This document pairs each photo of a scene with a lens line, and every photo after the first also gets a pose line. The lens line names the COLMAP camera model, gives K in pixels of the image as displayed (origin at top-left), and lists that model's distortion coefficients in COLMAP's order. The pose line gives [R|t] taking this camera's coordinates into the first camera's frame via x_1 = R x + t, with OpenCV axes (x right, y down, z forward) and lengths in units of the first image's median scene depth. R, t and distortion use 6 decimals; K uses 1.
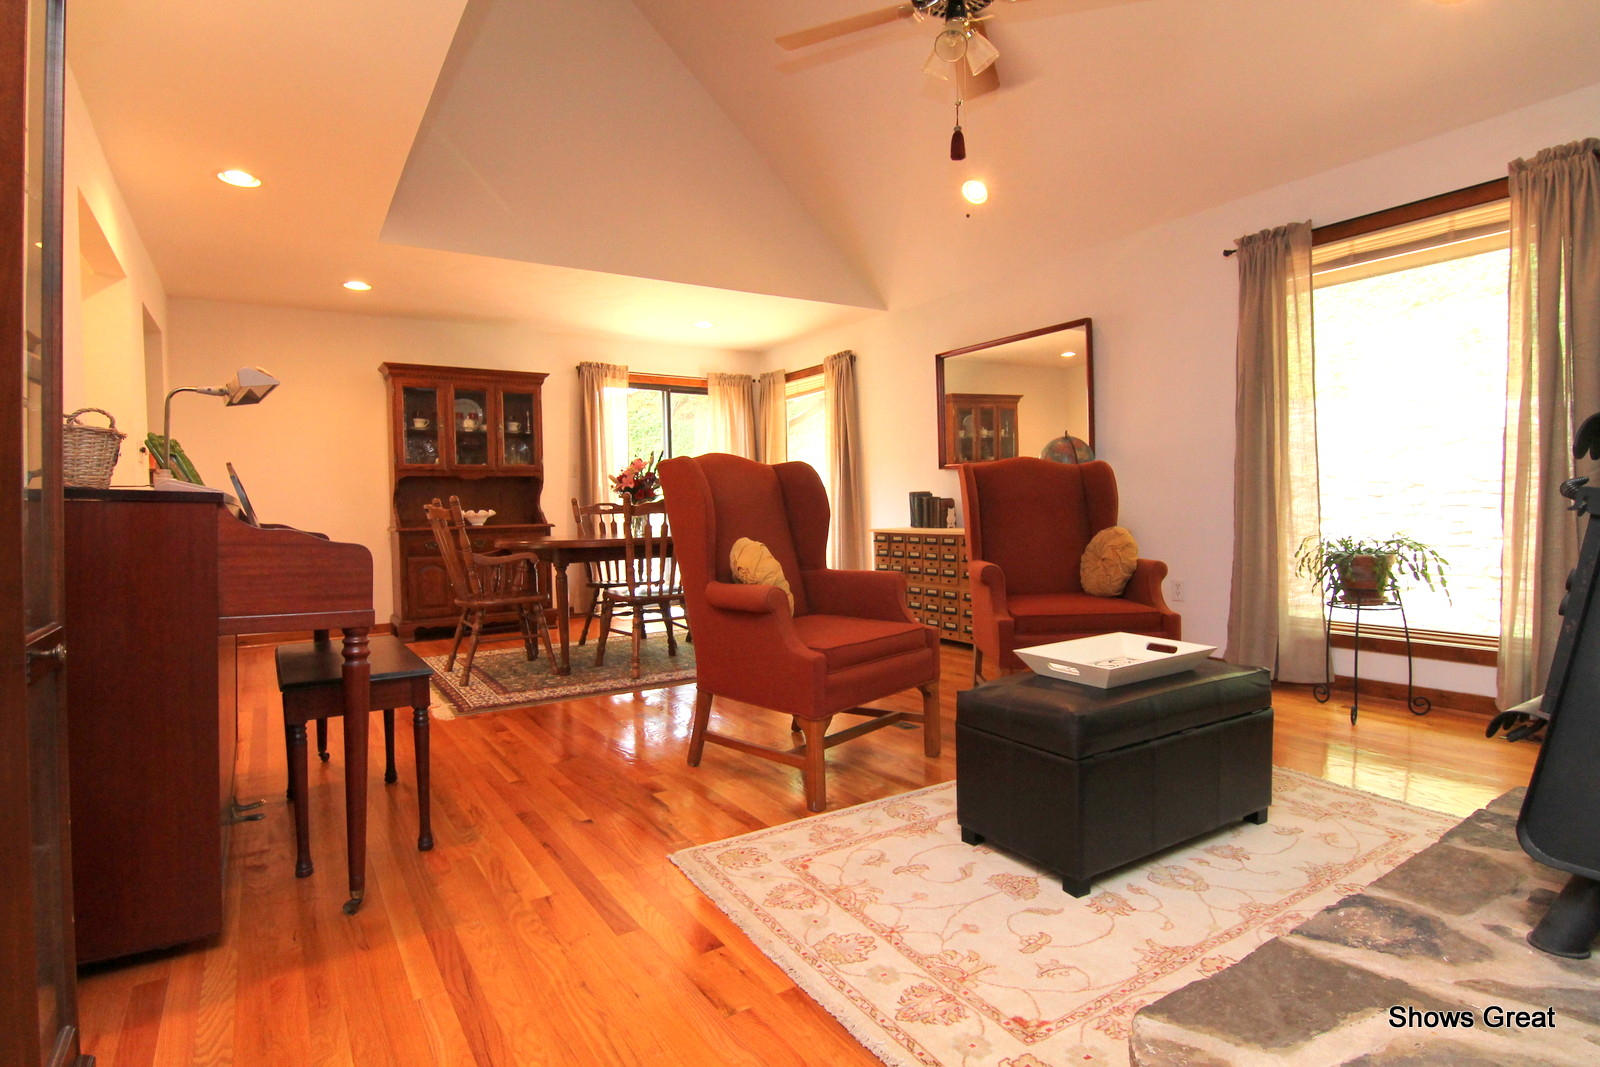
lens RADIAL K [[822.5, 0, 796.1], [0, 822.5, 530.9], [0, 0, 1]] dist [-0.004673, -0.013563]
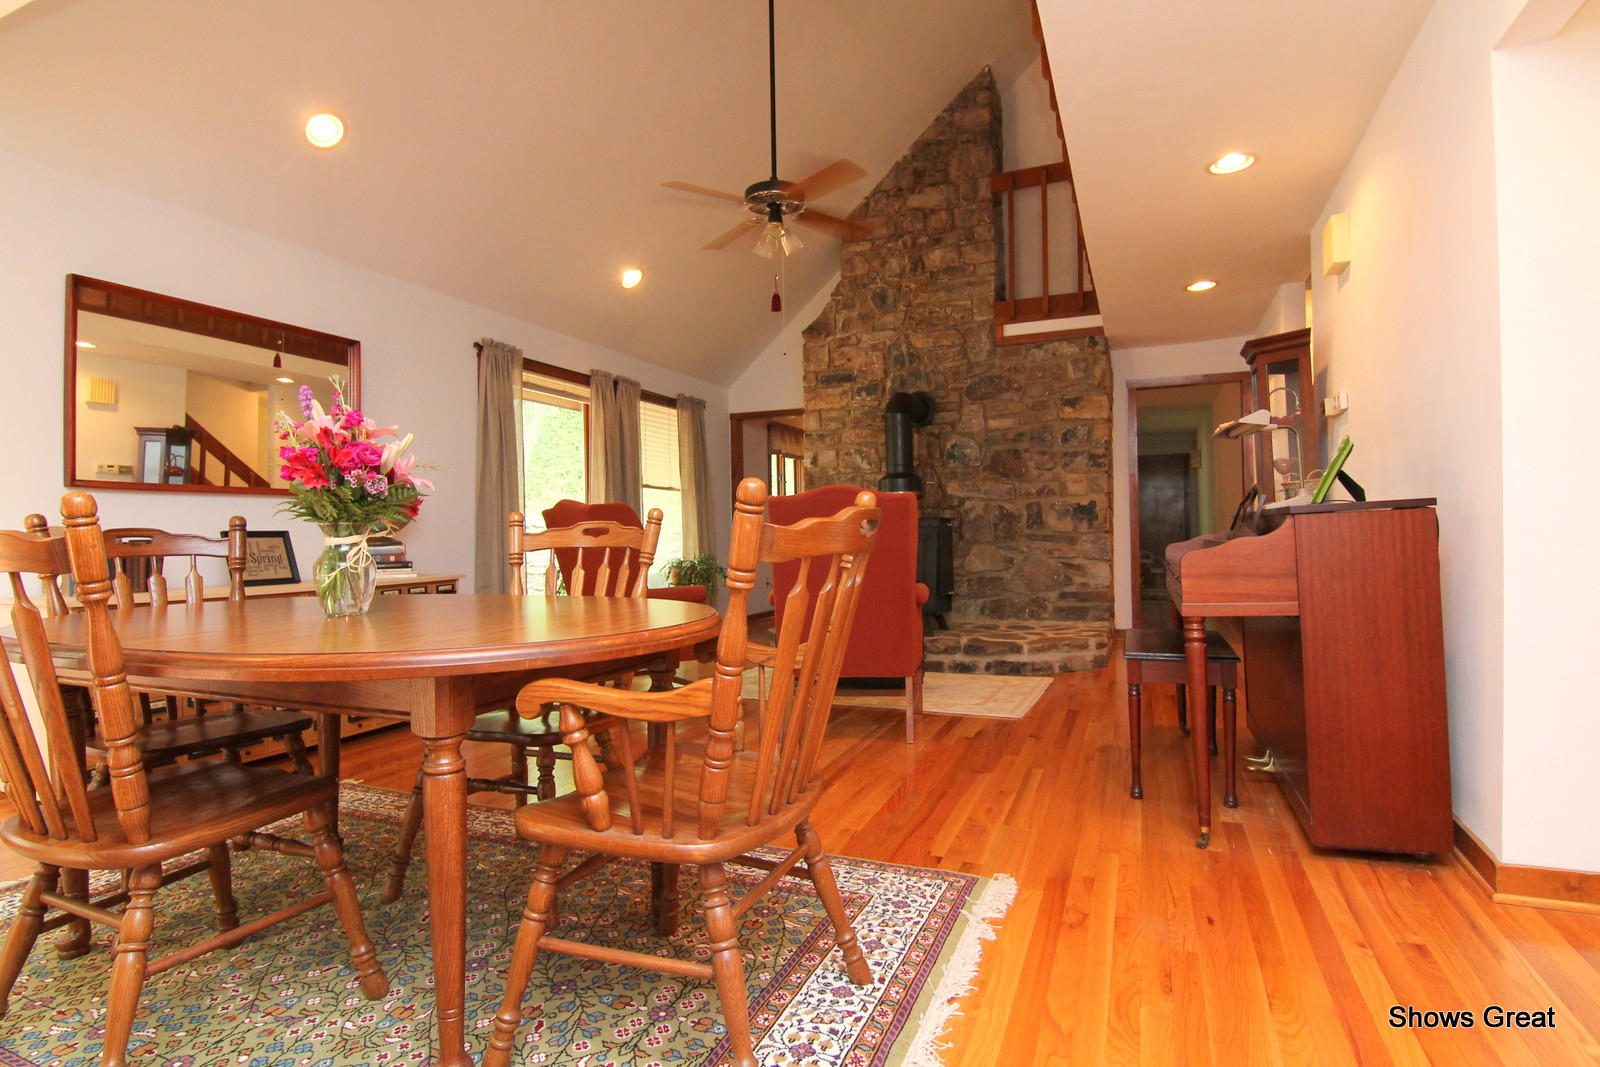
lens RADIAL K [[821.0, 0, 797.0], [0, 821.0, 529.7], [0, 0, 1]] dist [-0.007322, -0.012064]
pose [[-0.561127, 0.030827, 0.827156, -0.723884], [0.051512, 0.998670, -0.002274, -0.031609], [-0.826126, 0.041332, -0.561968, 1.241457]]
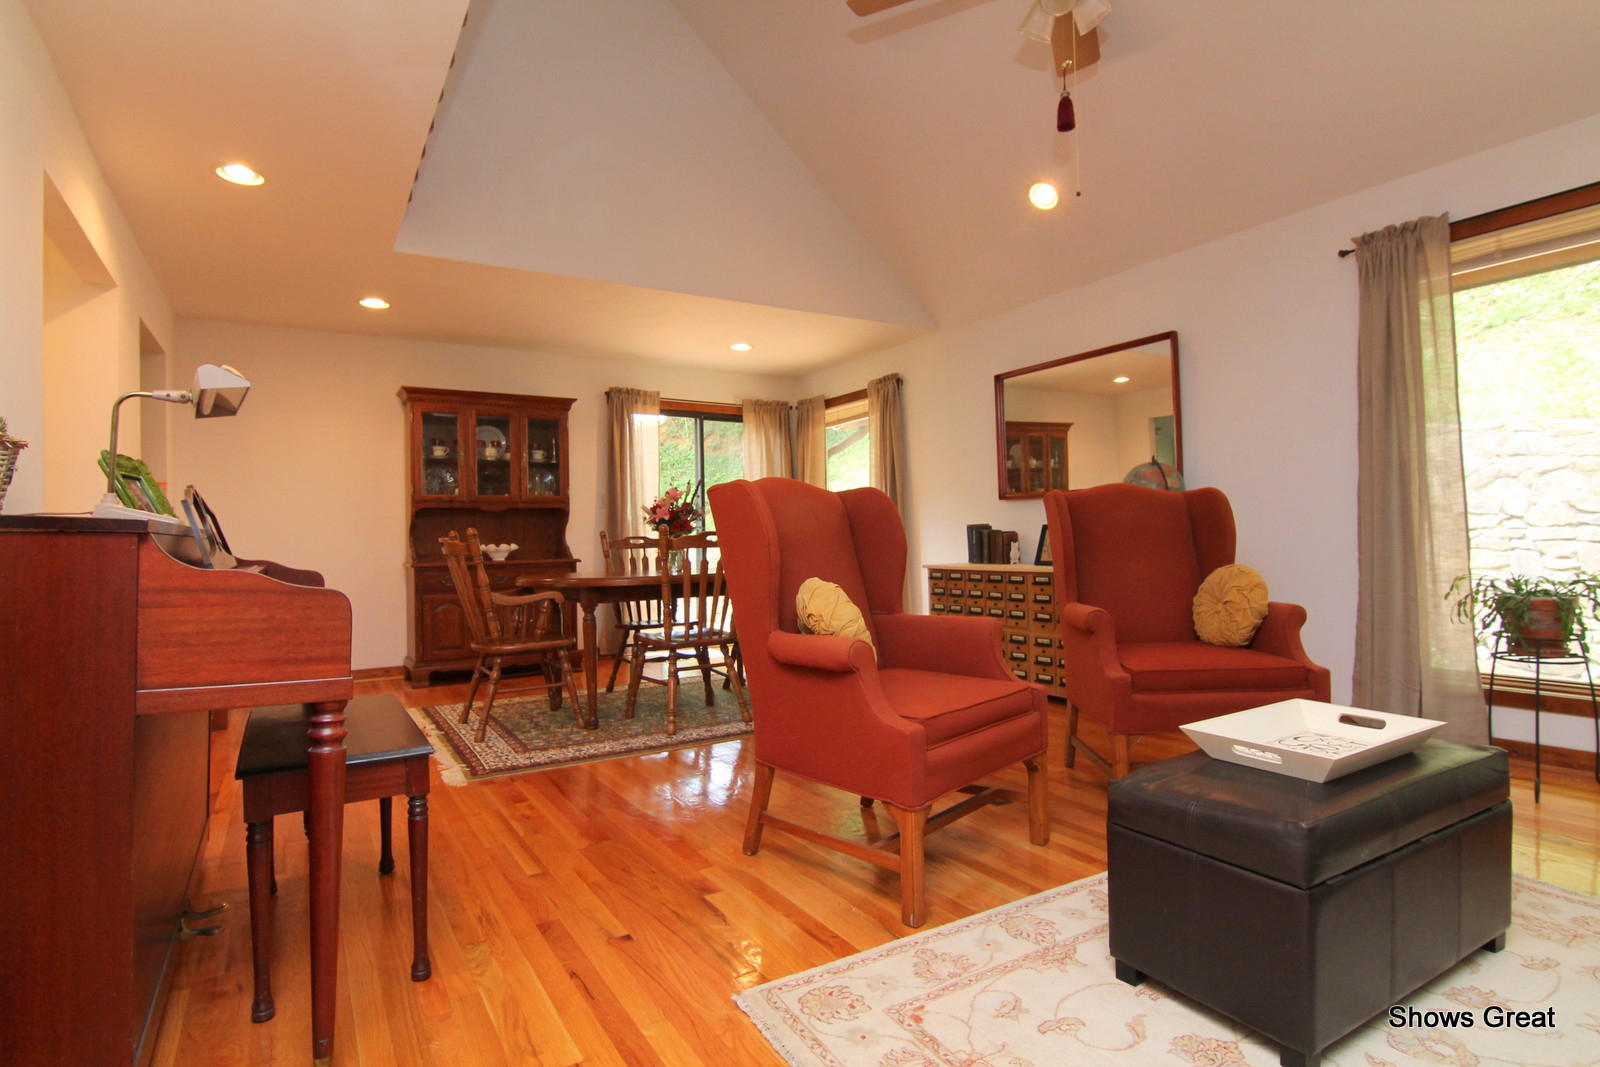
lens RADIAL K [[821.0, 0, 797.0], [0, 821.0, 529.7], [0, 0, 1]] dist [-0.007322, -0.012064]
pose [[0.999721, 0.000029, -0.023602, -0.040464], [-0.001043, 0.999078, -0.042931, -0.003083], [0.023579, 0.042943, 0.998799, 0.115022]]
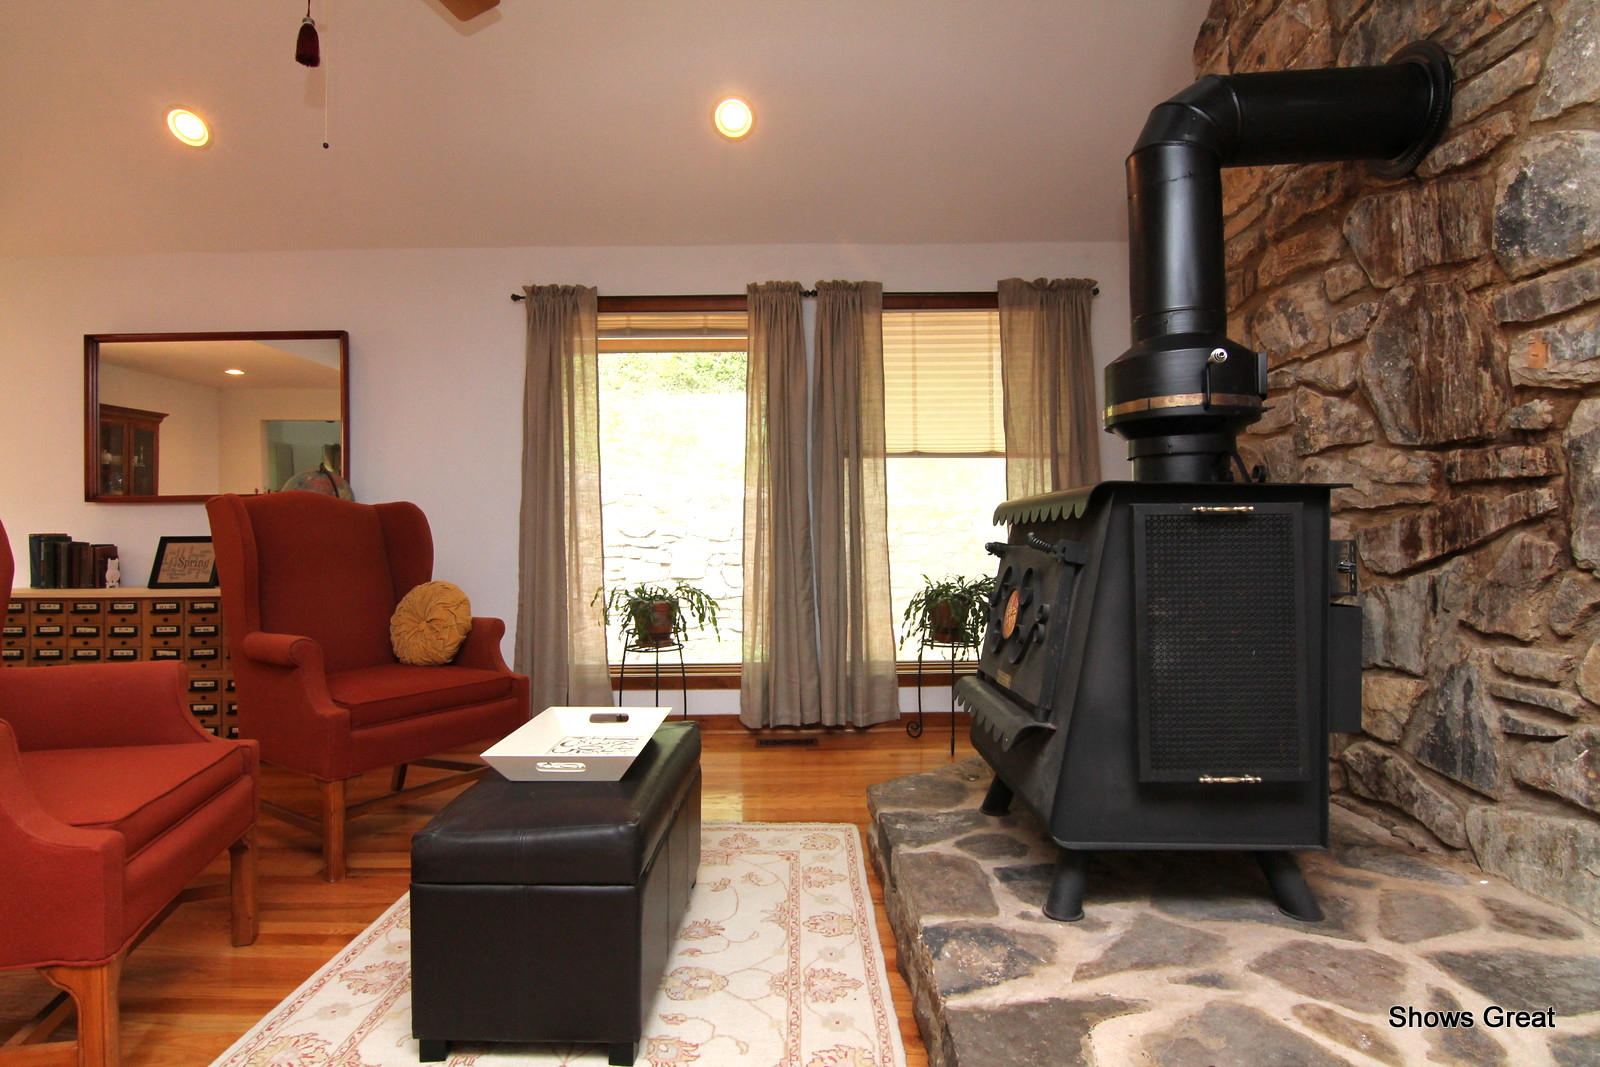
lens RADIAL K [[821.0, 0, 797.0], [0, 821.0, 529.7], [0, 0, 1]] dist [-0.007322, -0.012064]
pose [[0.535118, 0.029849, 0.844250, -0.105587], [0.024411, 0.998412, -0.050772, -0.004846], [-0.844425, 0.047778, 0.533540, 0.198077]]
